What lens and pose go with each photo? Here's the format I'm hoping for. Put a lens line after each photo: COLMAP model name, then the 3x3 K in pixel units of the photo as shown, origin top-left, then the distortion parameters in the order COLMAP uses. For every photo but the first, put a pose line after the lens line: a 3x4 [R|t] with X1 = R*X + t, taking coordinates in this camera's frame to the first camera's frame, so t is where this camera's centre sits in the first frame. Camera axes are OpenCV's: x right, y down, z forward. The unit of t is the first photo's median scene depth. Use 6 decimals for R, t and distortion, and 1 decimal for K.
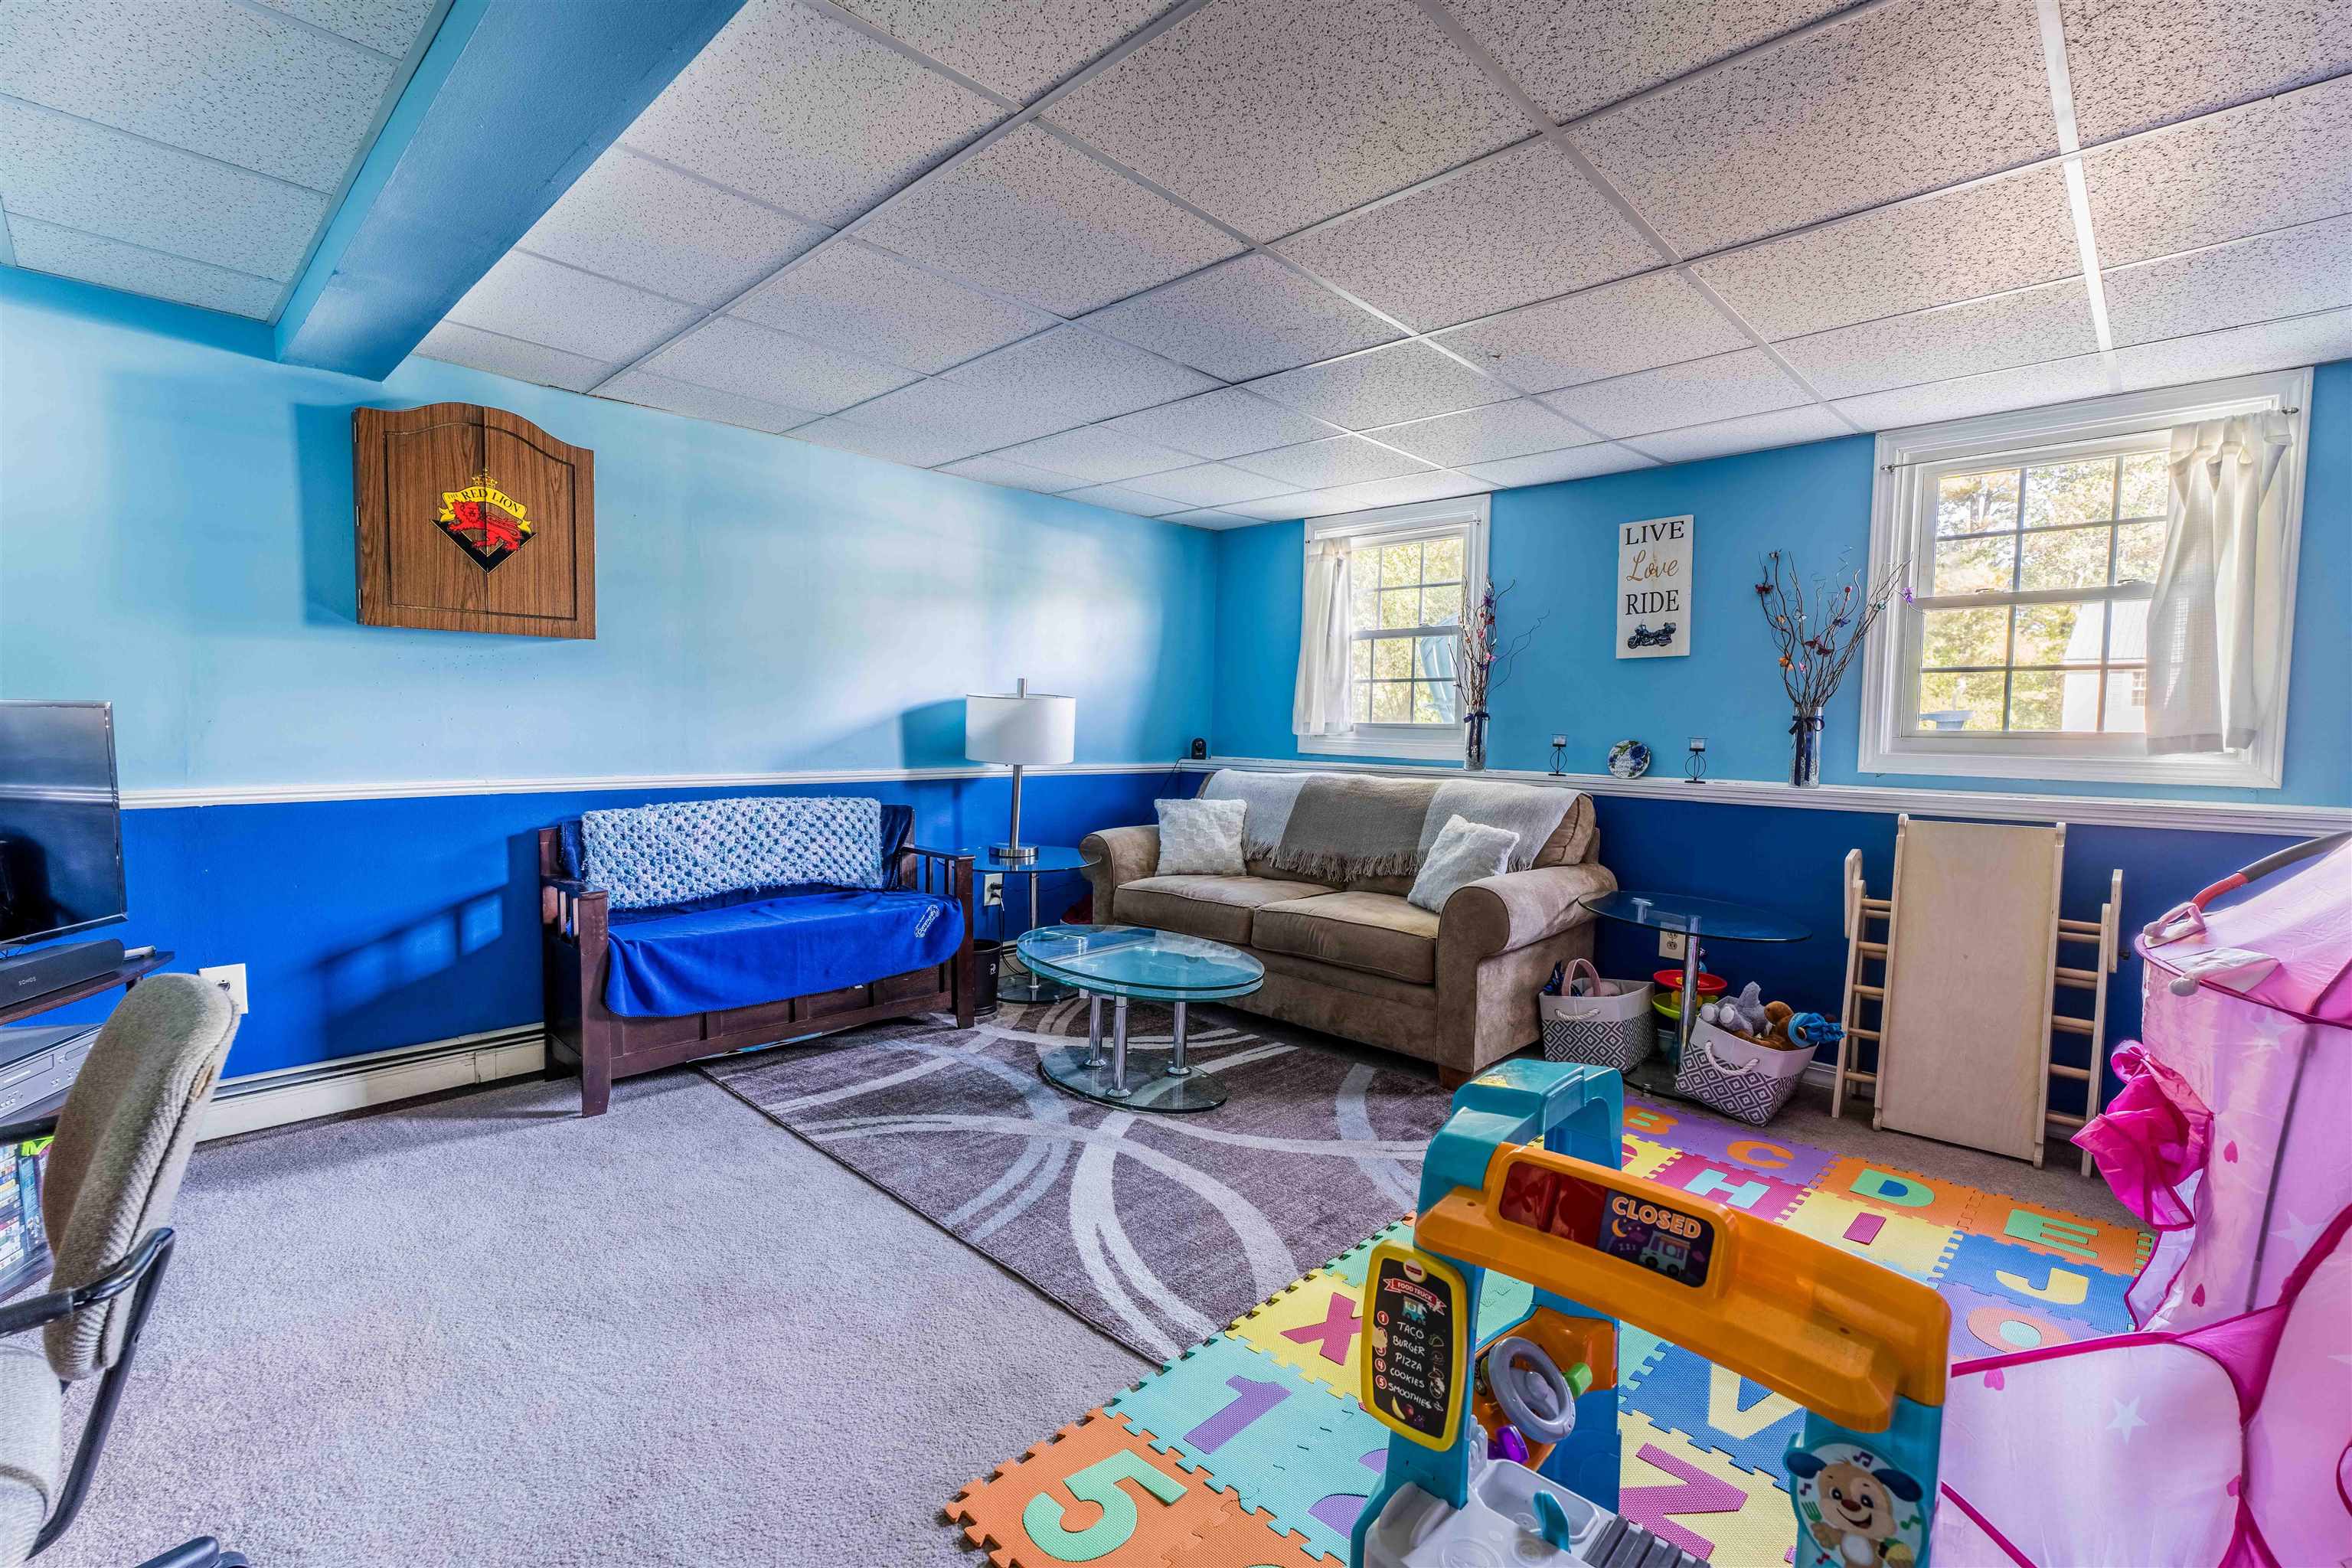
lens RADIAL K [[1056.0, 0, 1174.0], [0, 1056.0, 783.0], [0, 0, 1]] dist [0.002946, -0.001004]
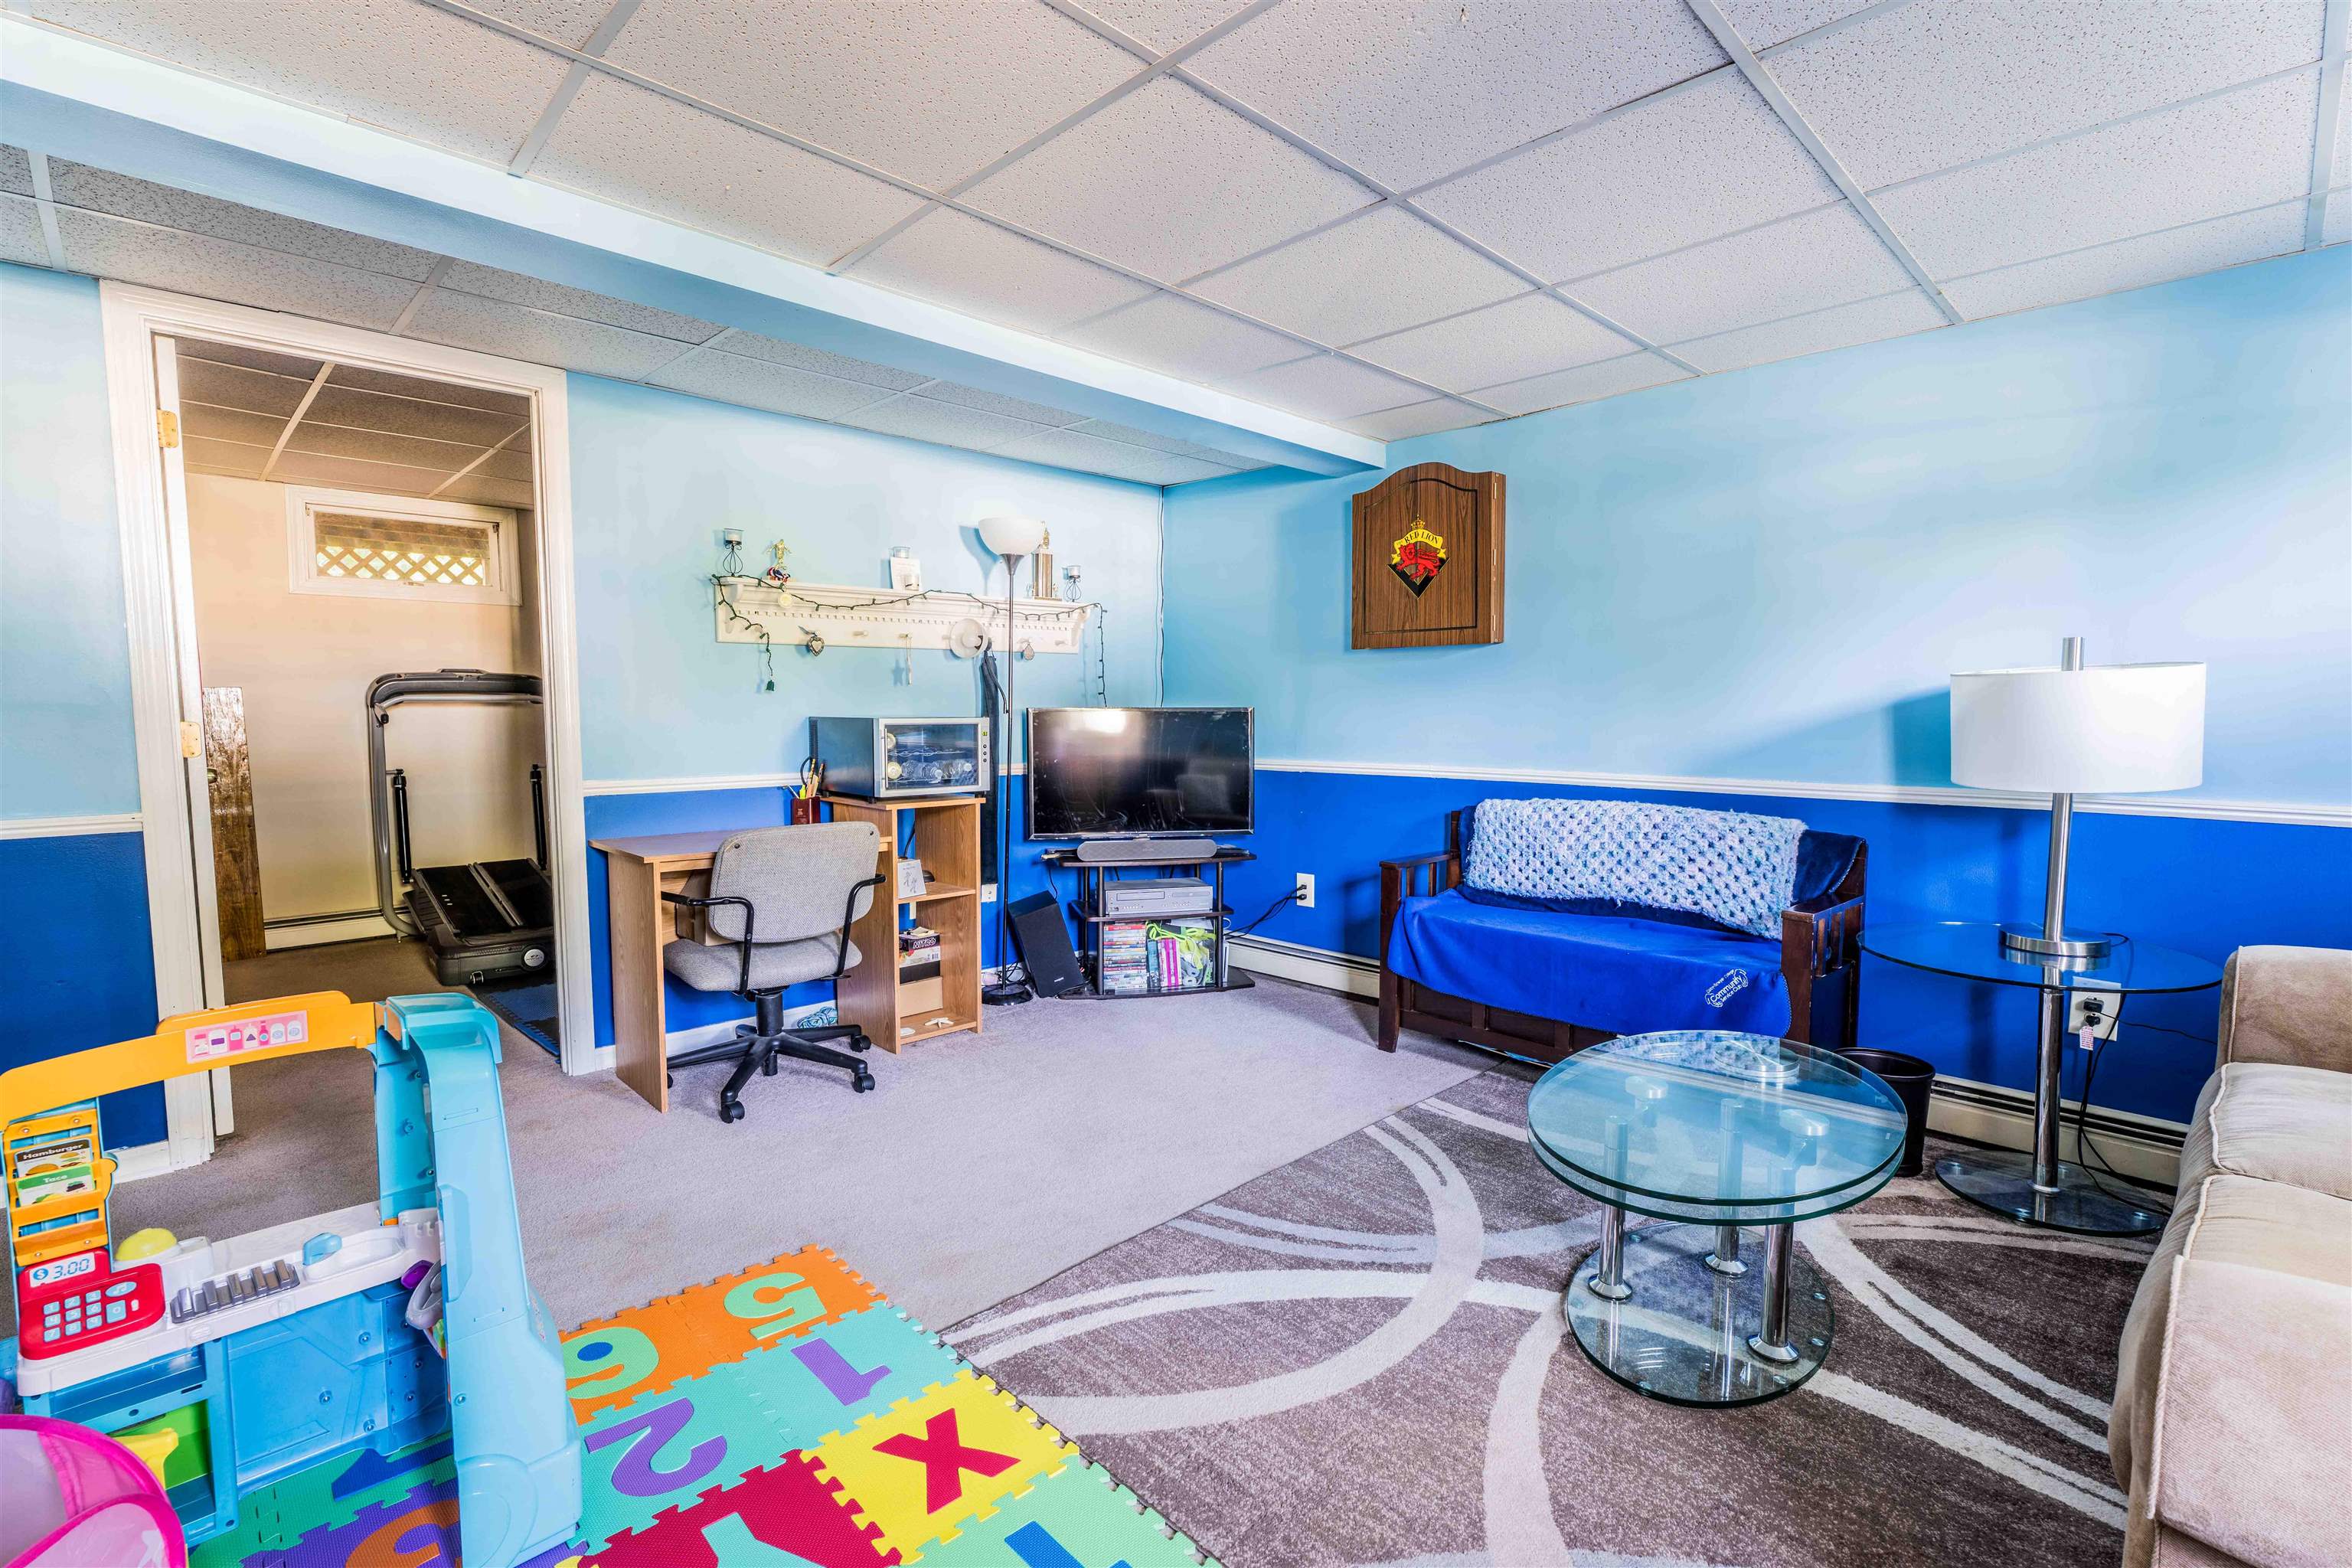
lens RADIAL K [[1056.0, 0, 1175.1], [0, 1056.0, 787.8], [0, 0, 1]] dist [0.002946, -0.001004]
pose [[-0.037437, 0.059924, -0.997501, 0.546362], [-0.057317, 0.996428, 0.062011, -0.033708], [0.997654, 0.059495, -0.033869, 0.689345]]
